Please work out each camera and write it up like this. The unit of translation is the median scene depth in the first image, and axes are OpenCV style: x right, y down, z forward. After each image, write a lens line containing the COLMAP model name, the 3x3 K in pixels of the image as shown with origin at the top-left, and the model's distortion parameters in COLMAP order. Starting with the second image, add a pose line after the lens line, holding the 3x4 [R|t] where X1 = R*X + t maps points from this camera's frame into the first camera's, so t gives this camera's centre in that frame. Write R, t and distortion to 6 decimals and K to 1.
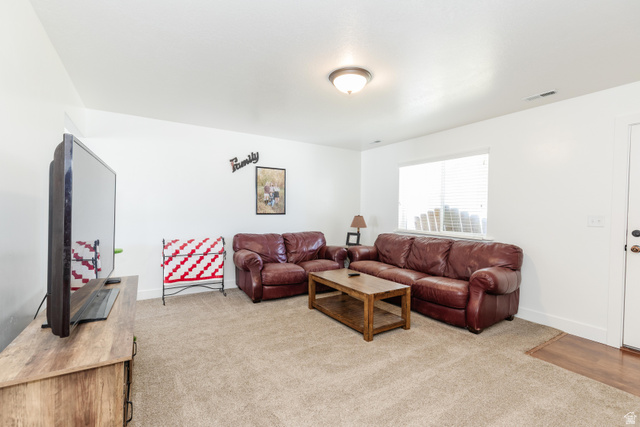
lens RADIAL K [[283.6, 0, 319.4], [0, 283.6, 209.9], [0, 0, 1]] dist [0.000177, -0.000012]
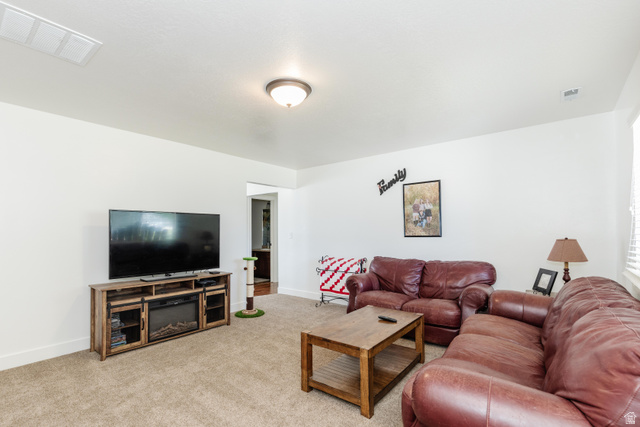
lens RADIAL K [[296.2, 0, 319.3], [0, 296.2, 219.5], [0, 0, 1]] dist [0.000813, 0.000143]
pose [[0.338186, -0.057998, -0.939291, 0.577016], [0.012094, 0.998285, -0.057286, 0.011195], [0.941002, 0.008014, 0.338307, 0.423333]]
